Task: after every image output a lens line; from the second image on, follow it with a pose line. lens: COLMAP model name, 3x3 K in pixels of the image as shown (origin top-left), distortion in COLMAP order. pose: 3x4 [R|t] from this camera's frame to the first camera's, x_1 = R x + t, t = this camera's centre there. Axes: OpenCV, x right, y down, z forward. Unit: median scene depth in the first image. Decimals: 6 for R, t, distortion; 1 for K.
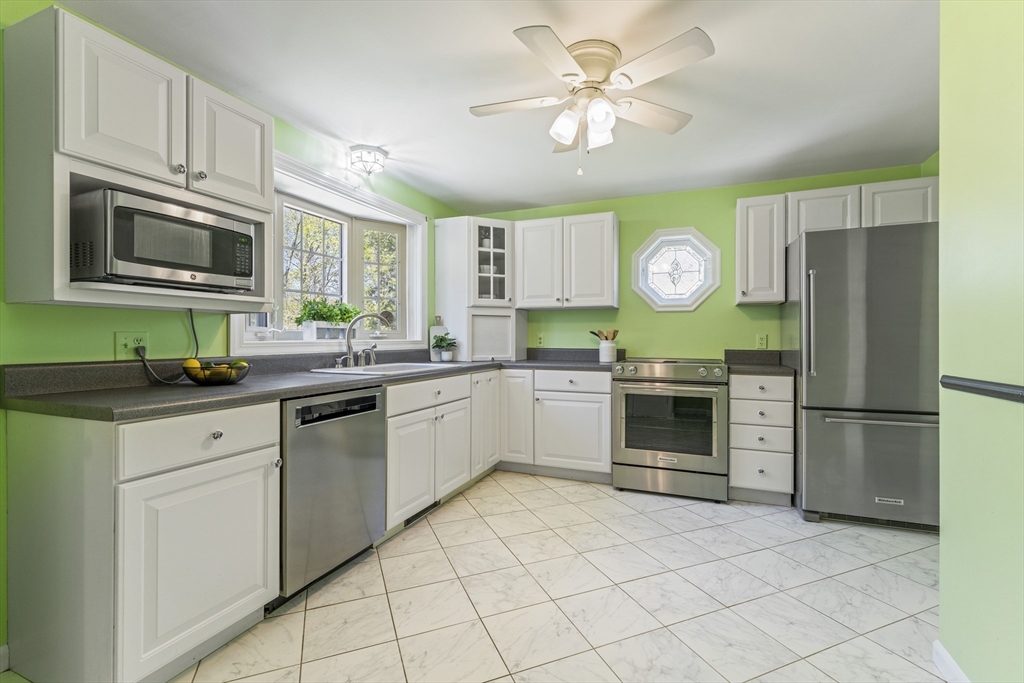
lens RADIAL K [[452.6, 0, 507.9], [0, 452.6, 338.6], [0, 0, 1]] dist [0.000670, 0.000024]
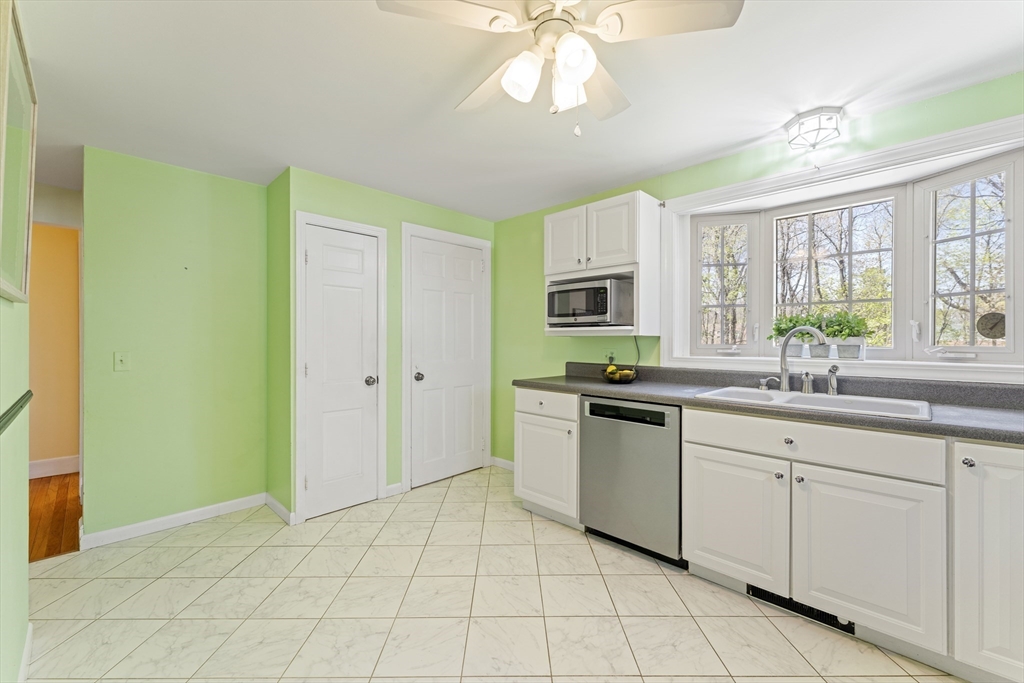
lens RADIAL K [[414.3, 0, 514.7], [0, 414.3, 340.8], [0, 0, 1]] dist [-0.000276, 0.000118]
pose [[-0.359641, 0.002622, -0.933087, 0.543258], [-0.003443, 0.999986, 0.004137, -0.032431], [0.933084, 0.004700, -0.359627, 0.781142]]
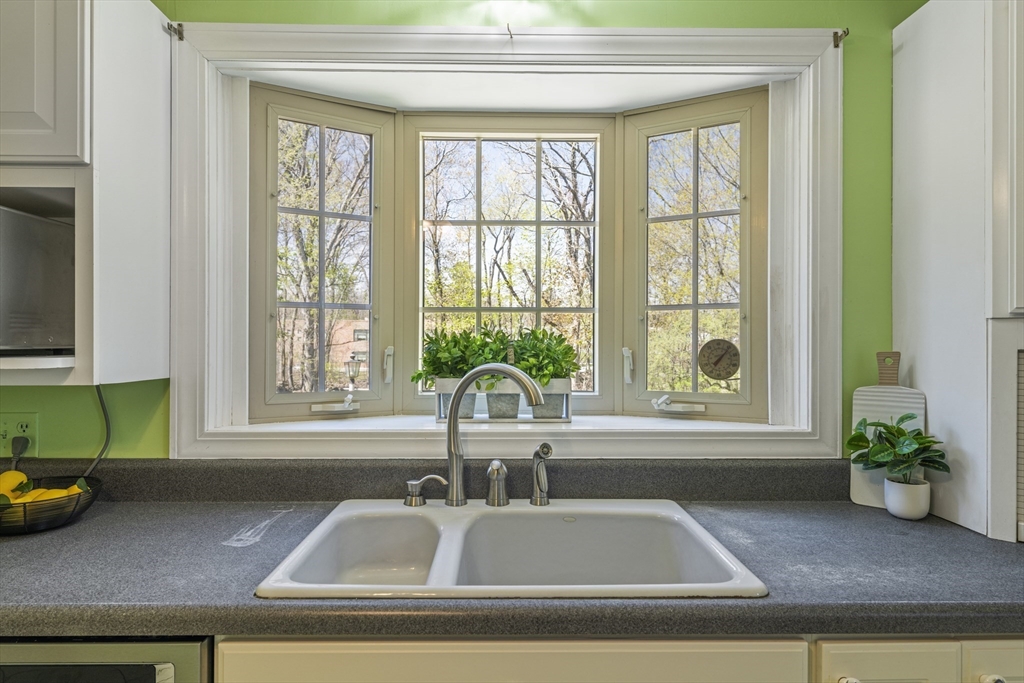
lens RADIAL K [[608.1, 0, 509.9], [0, 608.1, 342.9], [0, 0, 1]] dist [0.006628, -0.002365]
pose [[0.409673, 0.001885, -0.912231, 0.140242], [-0.004484, 0.999990, 0.000053, -0.071979], [0.912222, 0.004069, 0.409677, 0.803052]]
